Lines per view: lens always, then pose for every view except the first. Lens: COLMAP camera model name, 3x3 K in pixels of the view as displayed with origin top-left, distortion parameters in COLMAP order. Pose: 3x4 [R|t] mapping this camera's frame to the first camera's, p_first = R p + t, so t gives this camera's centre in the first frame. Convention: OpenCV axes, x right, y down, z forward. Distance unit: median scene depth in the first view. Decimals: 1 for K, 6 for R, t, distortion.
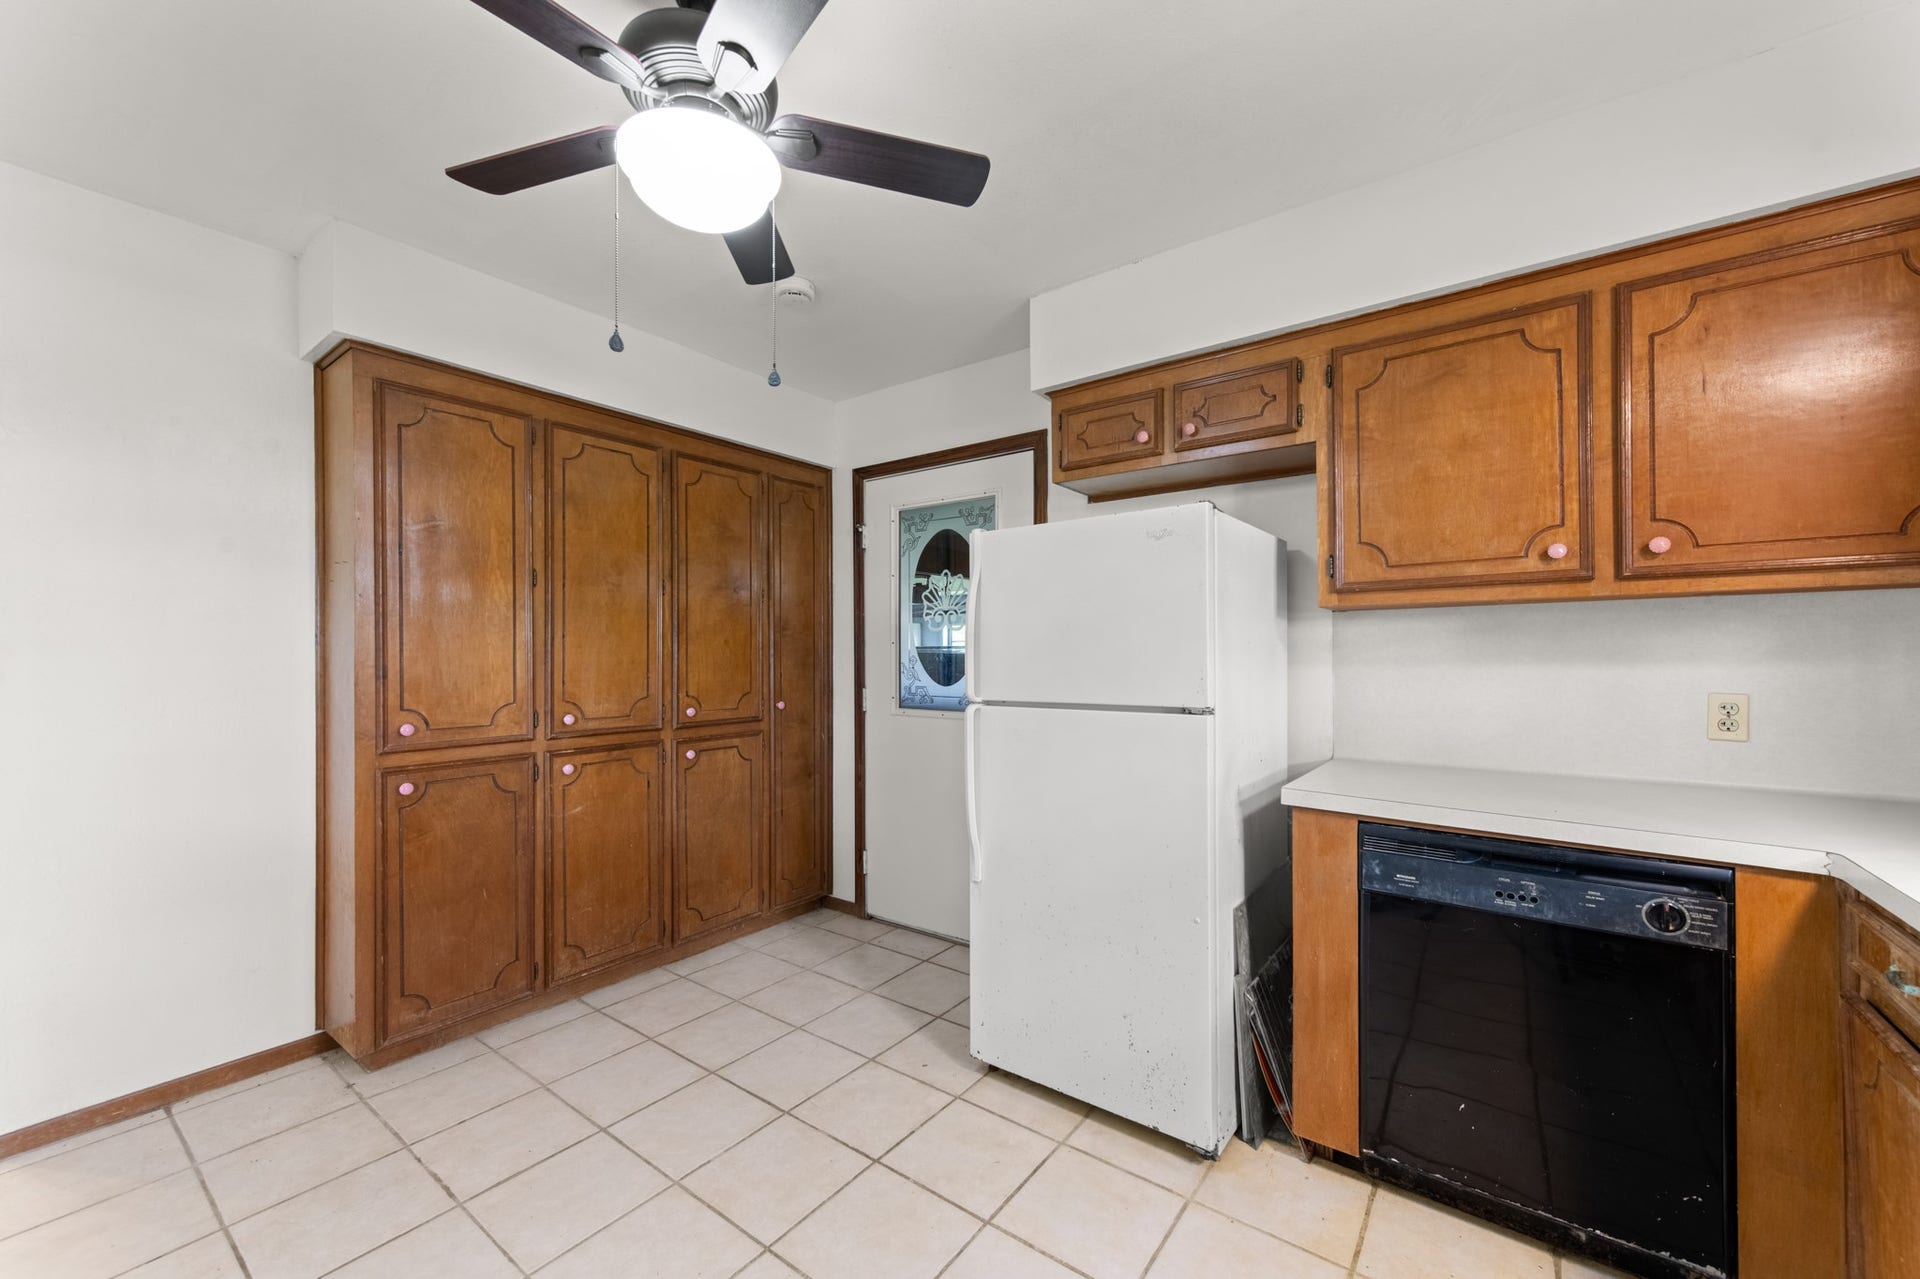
lens RADIAL K [[746.0, 0, 971.2], [0, 746.0, 652.3], [0, 0, 1]] dist [0.005096, -0.000537]
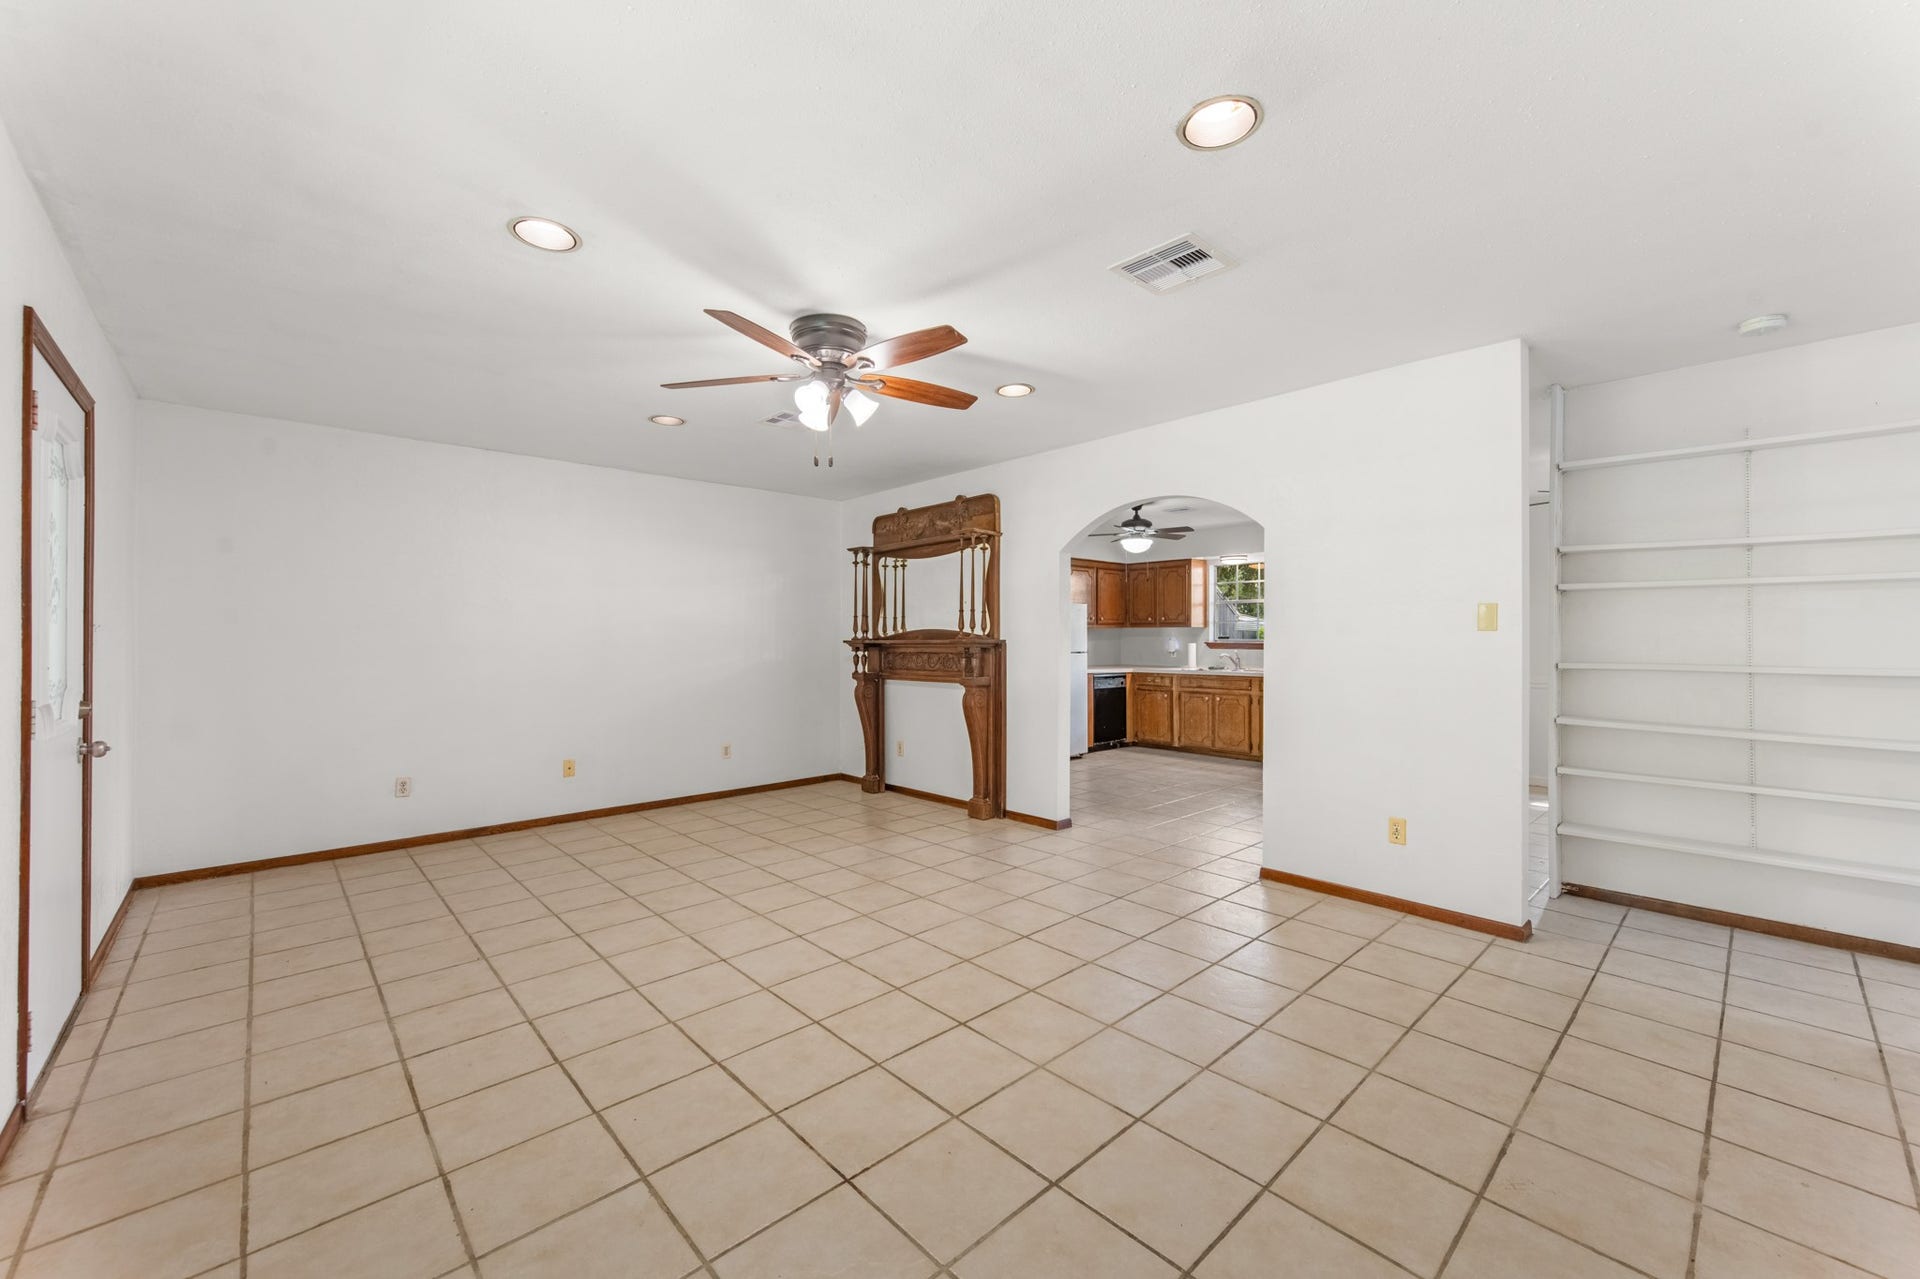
lens RADIAL K [[746.0, 0, 970.5], [0, 746.0, 639.5], [0, 0, 1]] dist [0.005096, -0.000537]
pose [[0.180561, 0.001255, 0.983563, -3.229119], [-0.001179, 0.999999, -0.001060, 0.007476], [-0.983563, -0.000969, 0.180562, 0.696996]]
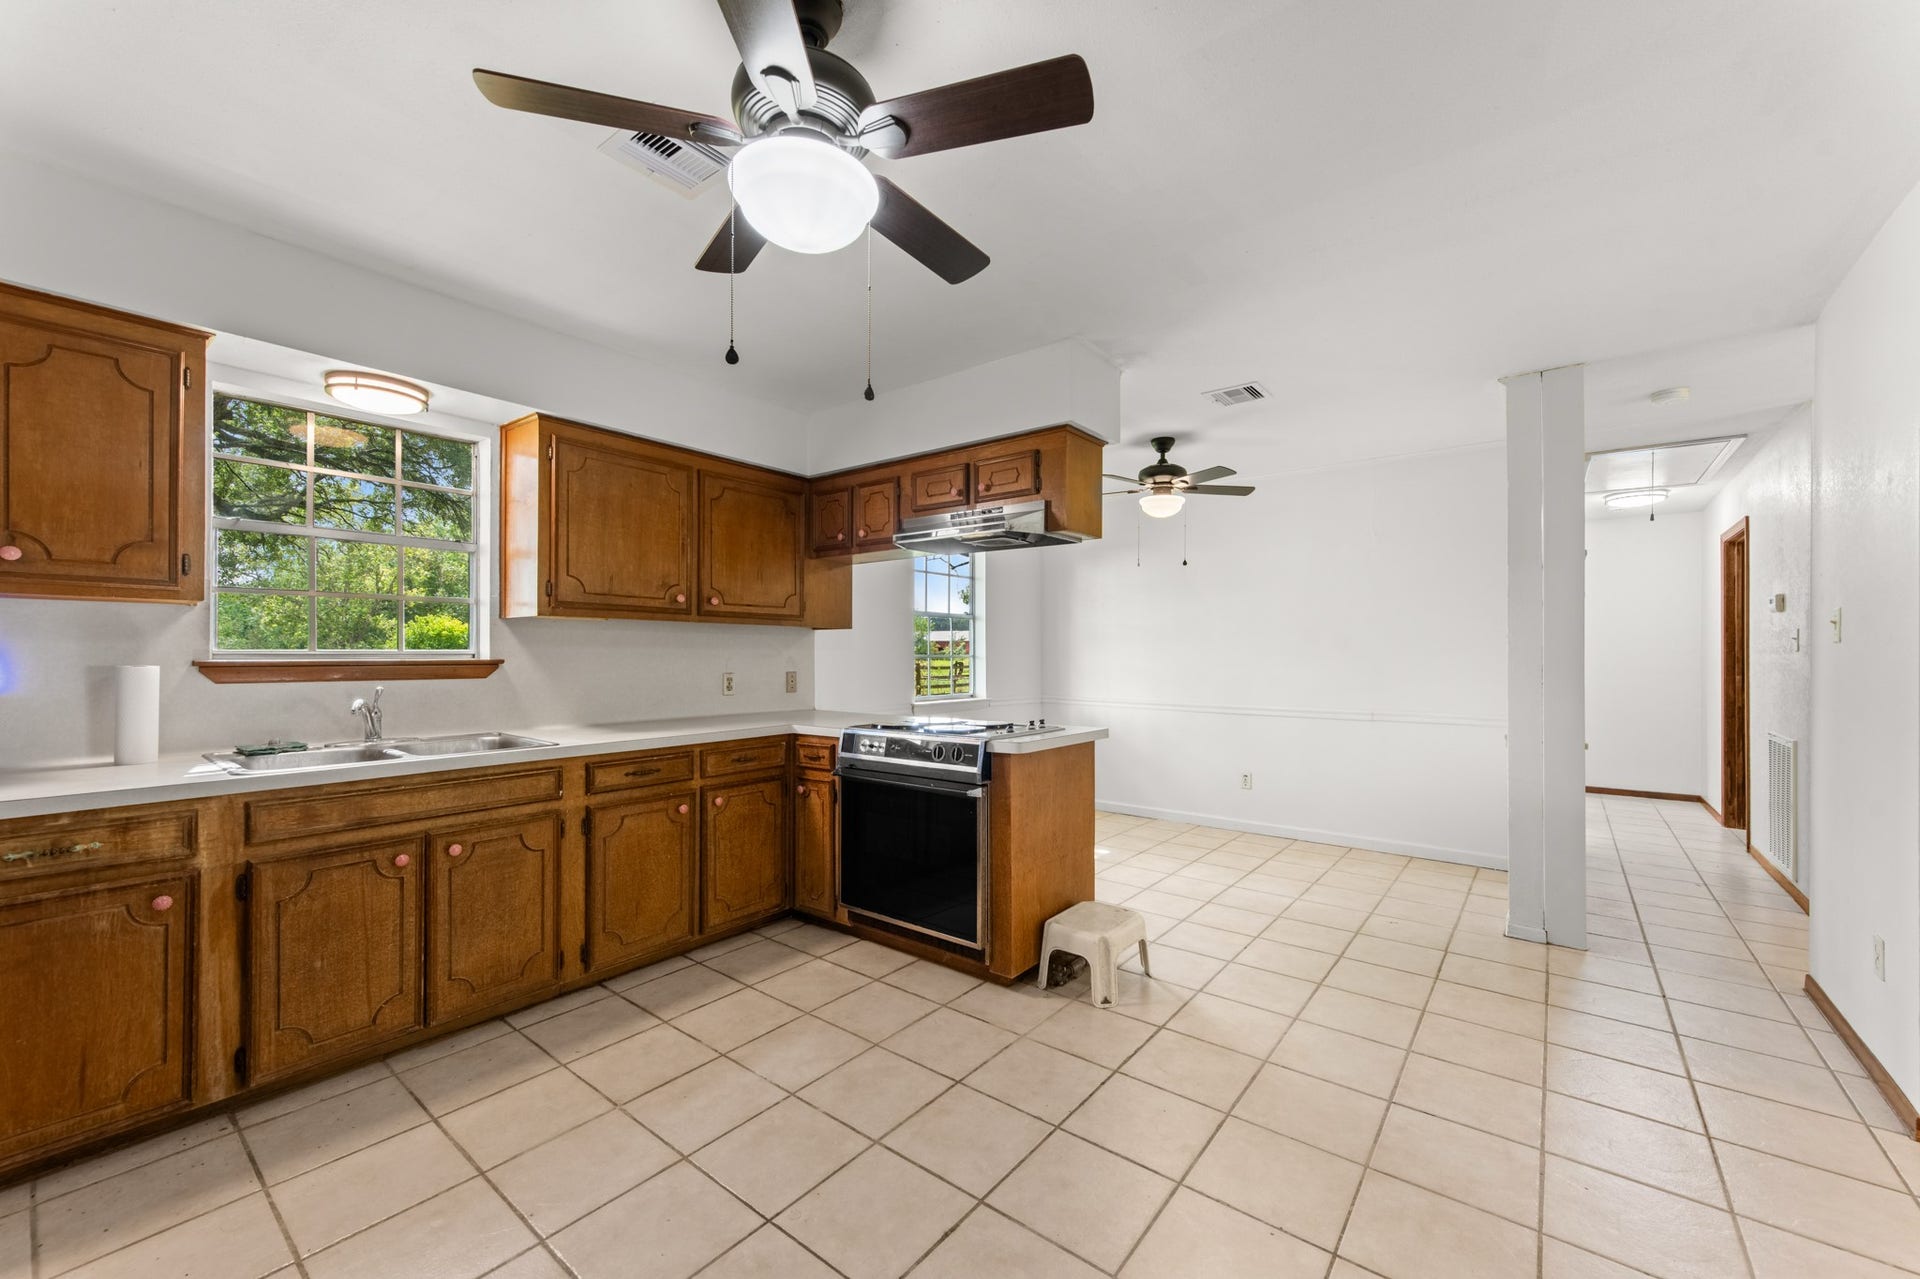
lens RADIAL K [[746.0, 0, 974.4], [0, 746.0, 649.1], [0, 0, 1]] dist [0.005096, -0.000537]
pose [[-0.999486, -0.001992, 0.031990, -0.373839], [-0.002161, 0.999984, -0.005267, 0.003473], [-0.031979, -0.005334, -0.999474, 1.206317]]
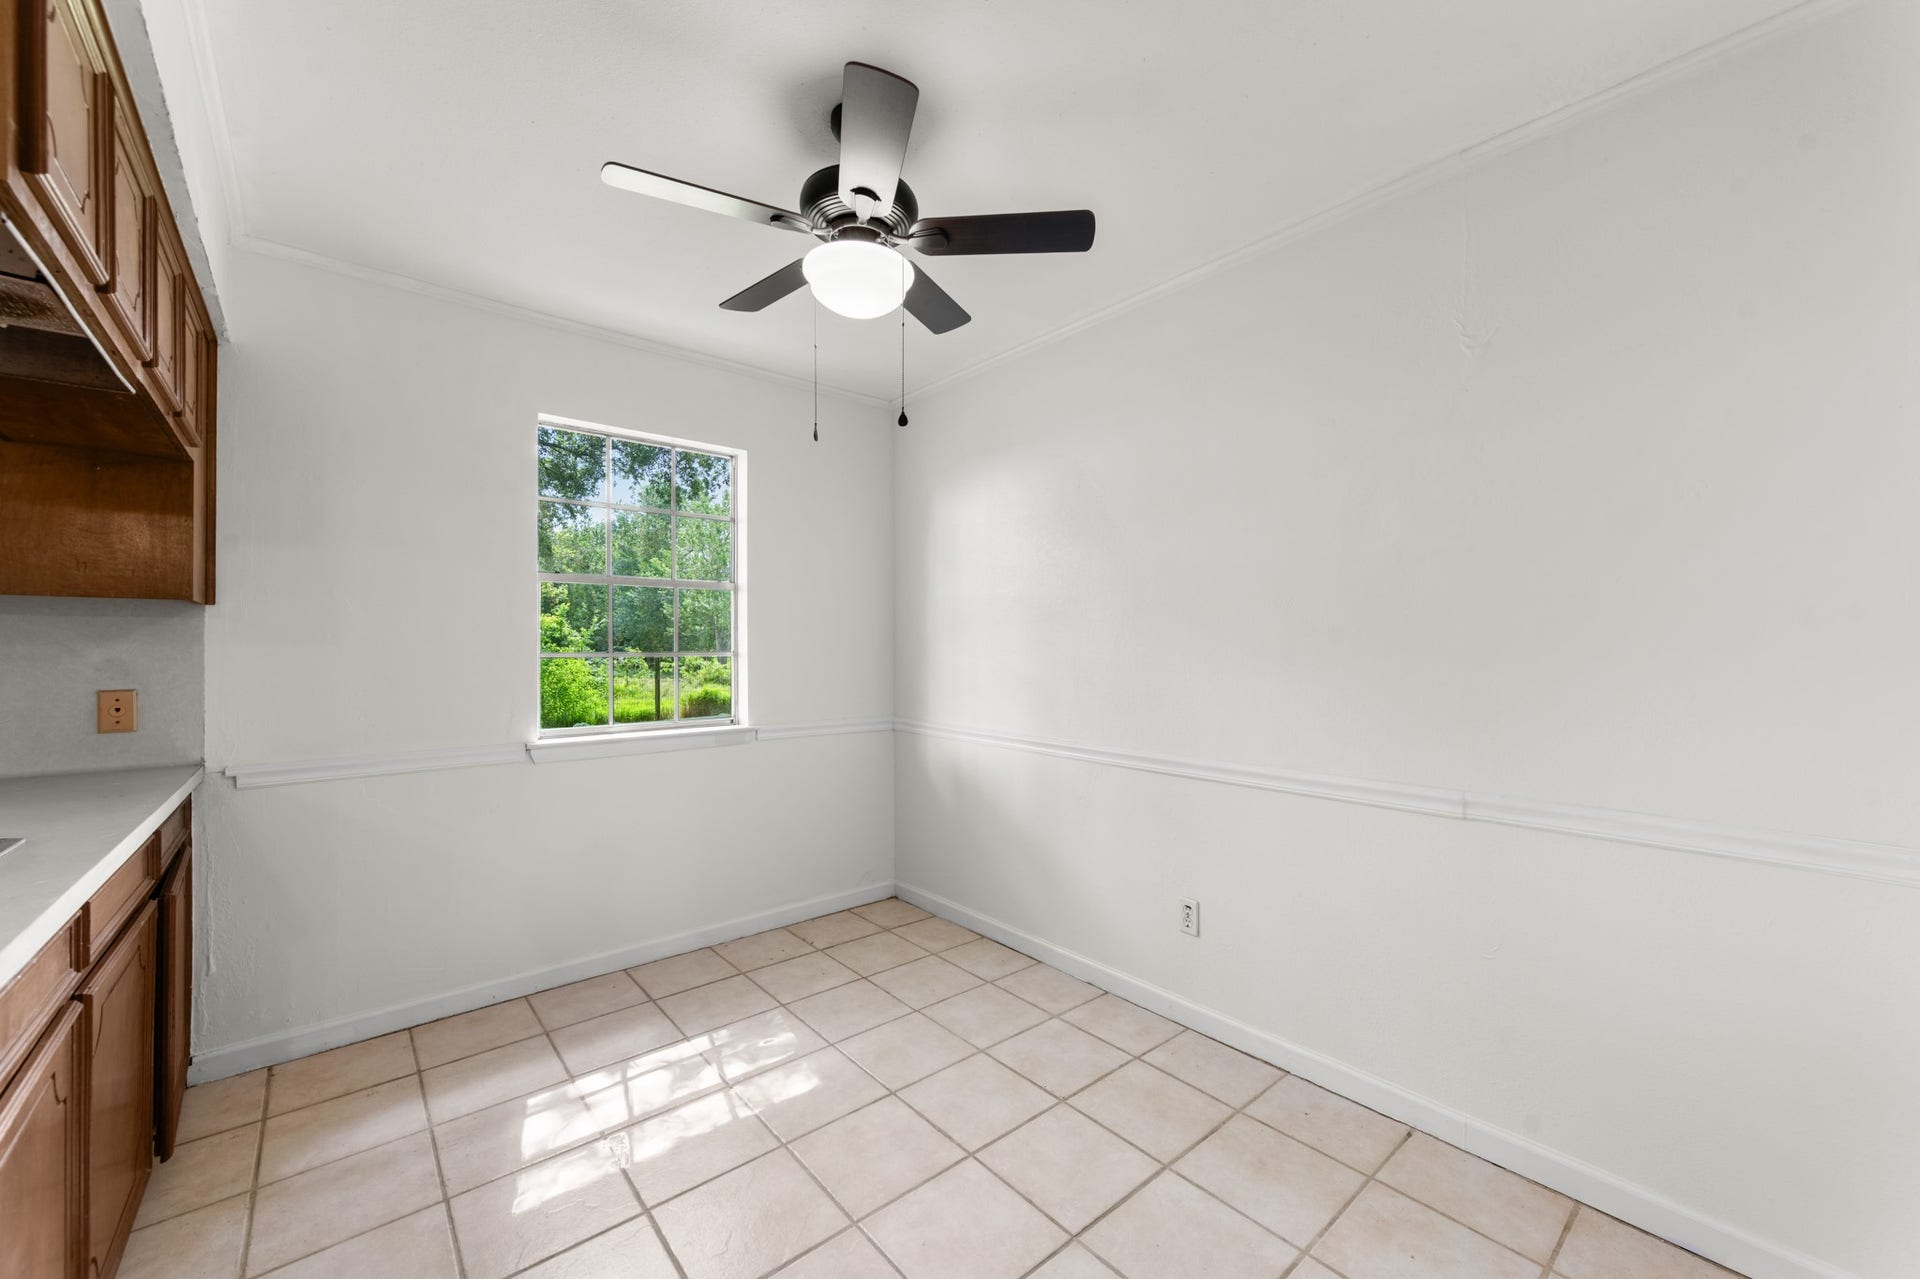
lens RADIAL K [[746.0, 0, 966.7], [0, 746.0, 645.2], [0, 0, 1]] dist [0.005096, -0.000537]
pose [[-0.974435, -0.004472, 0.224626, -1.066524], [-0.003305, 0.999979, 0.005574, -0.012075], [-0.224646, 0.004689, -0.974429, 0.016133]]
